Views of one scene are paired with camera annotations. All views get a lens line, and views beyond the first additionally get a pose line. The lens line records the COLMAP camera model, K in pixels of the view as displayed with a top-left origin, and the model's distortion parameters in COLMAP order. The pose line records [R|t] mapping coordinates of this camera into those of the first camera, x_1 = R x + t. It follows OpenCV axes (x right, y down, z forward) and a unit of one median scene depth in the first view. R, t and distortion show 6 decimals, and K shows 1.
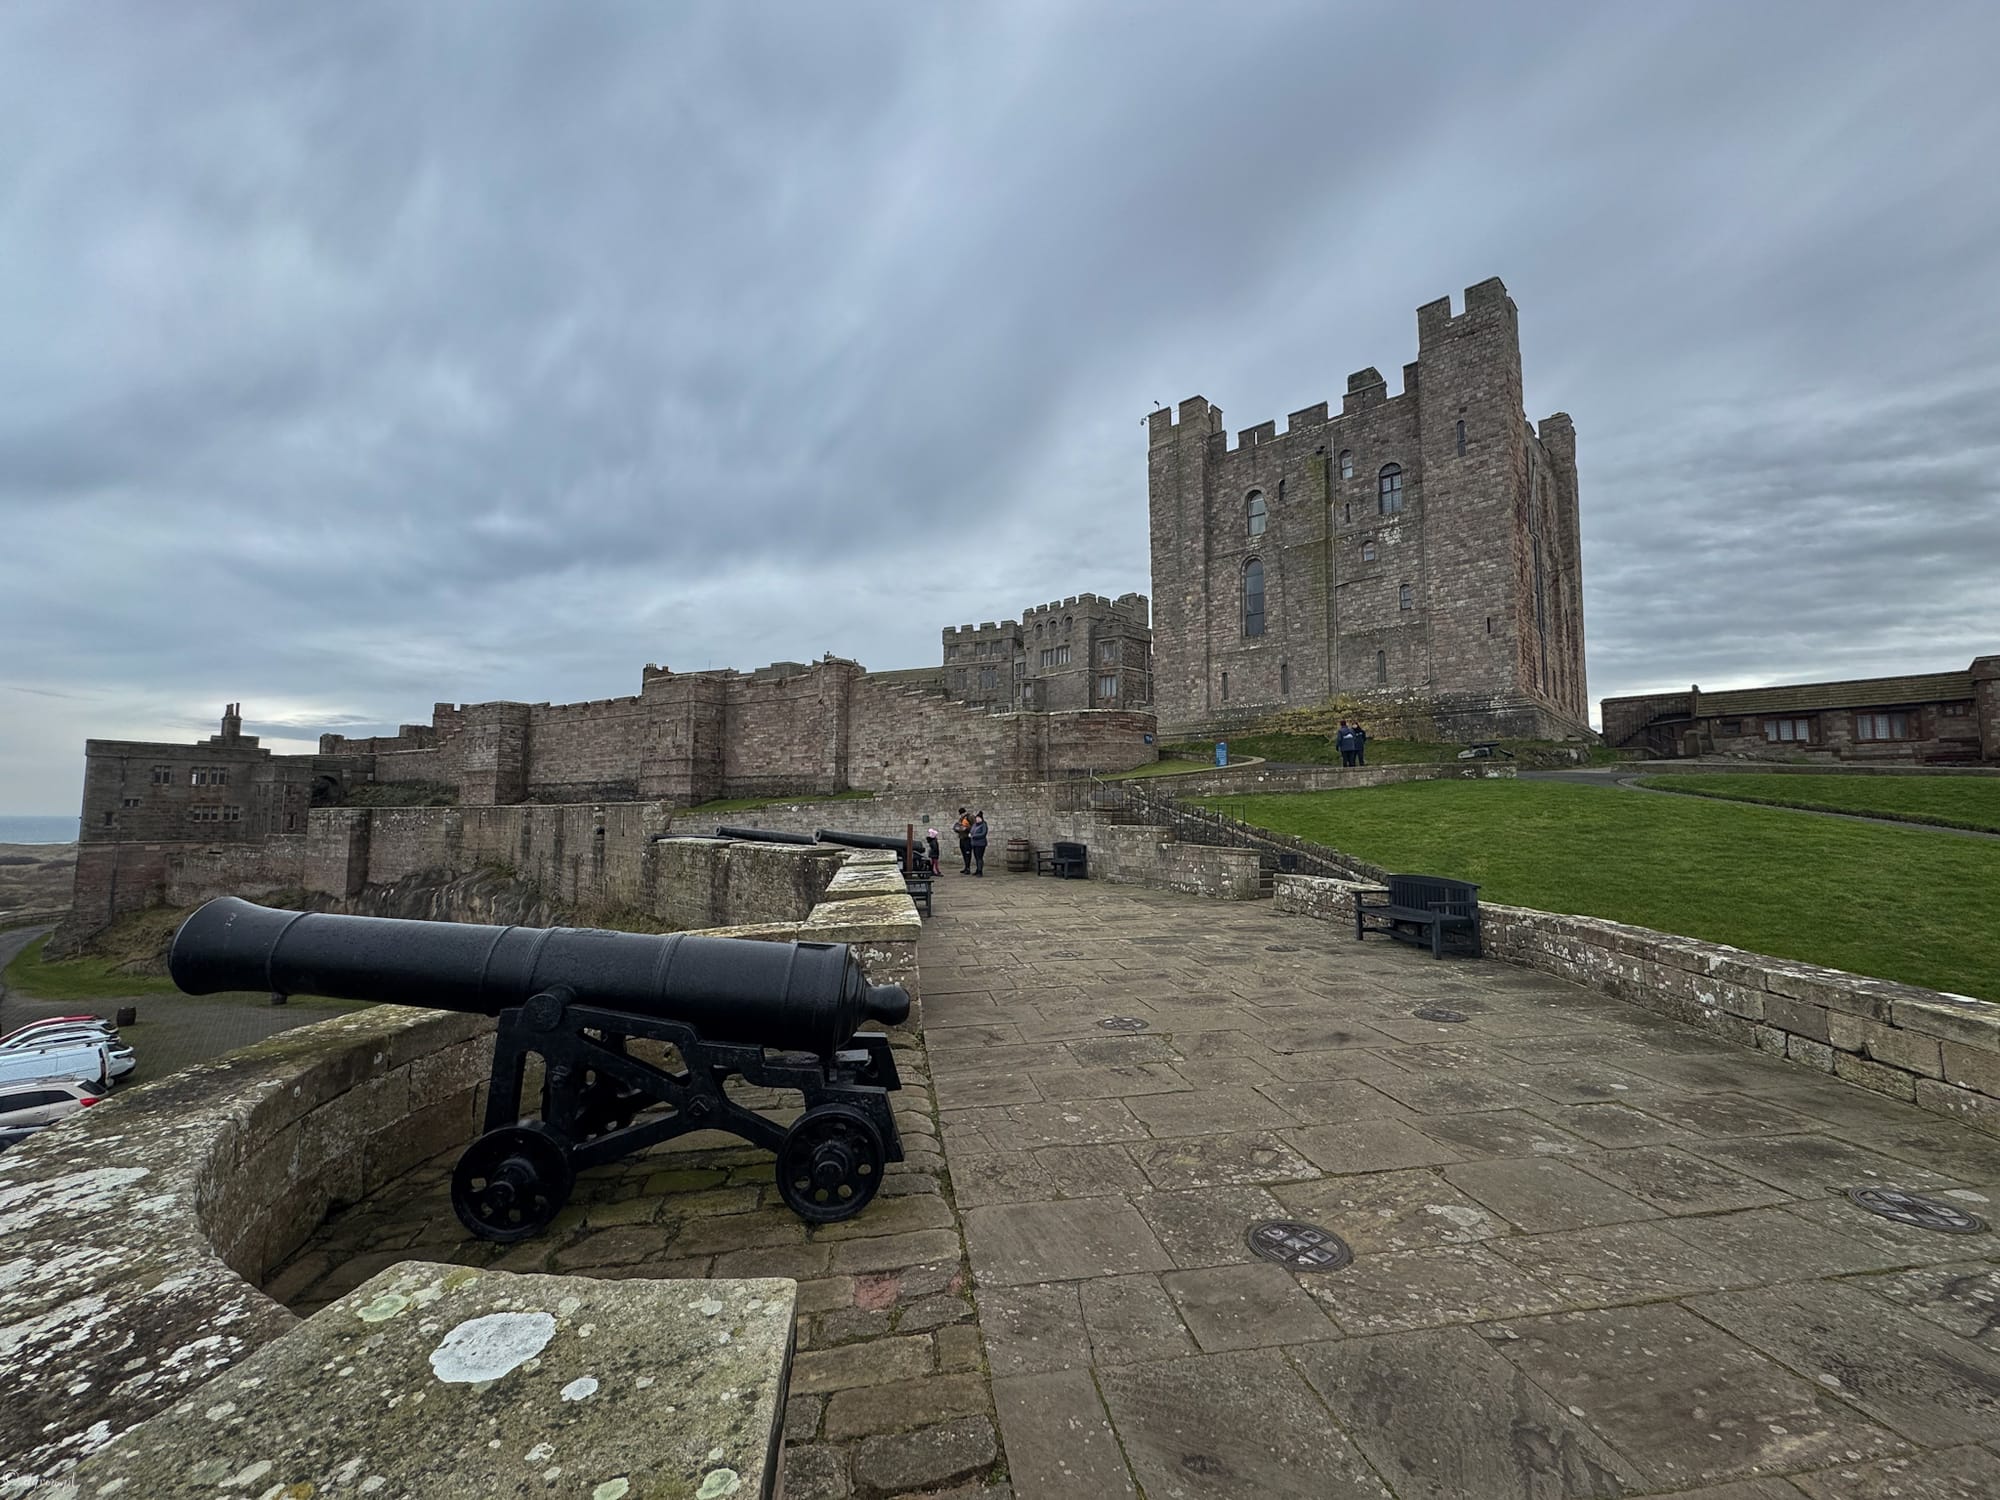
lens RADIAL K [[791.5, 0, 1000.0], [0, 791.5, 750.0], [0, 0, 1]] dist [-0.000822, 0.000116]
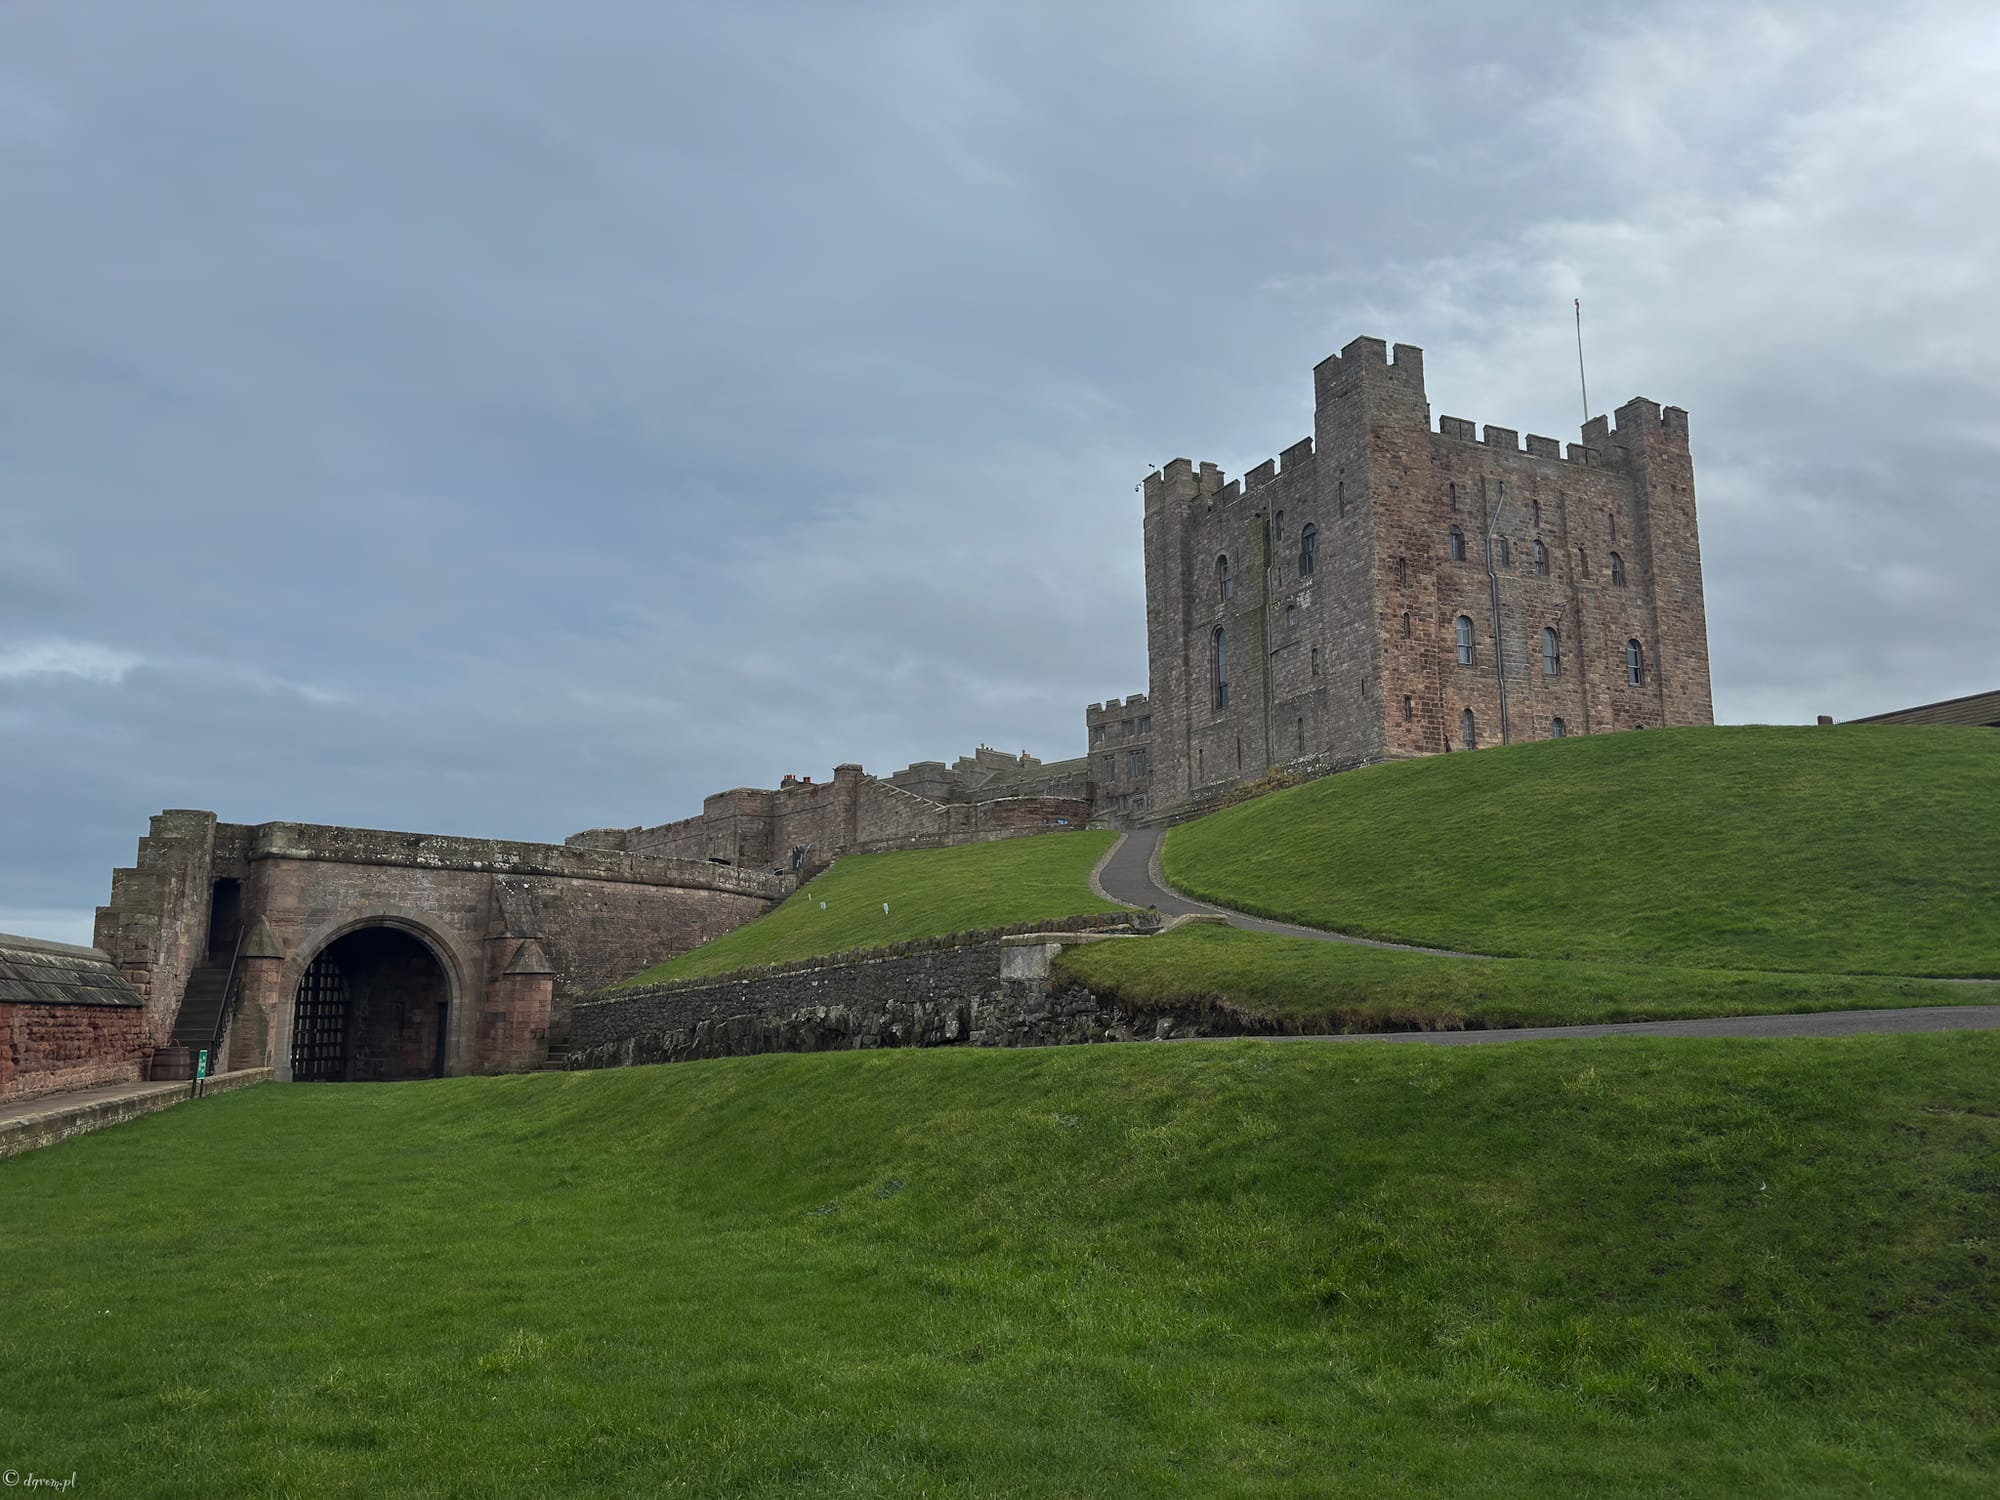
lens RADIAL K [[1384.1, 0, 1000.0], [0, 1384.1, 750.0], [0, 0, 1]] dist [0.102505, -0.001246]
pose [[0.930419, -0.078115, -0.358077, 0.650836], [0.041700, 0.993241, -0.108323, 0.071440], [0.364119, 0.085854, 0.927387, -0.614775]]
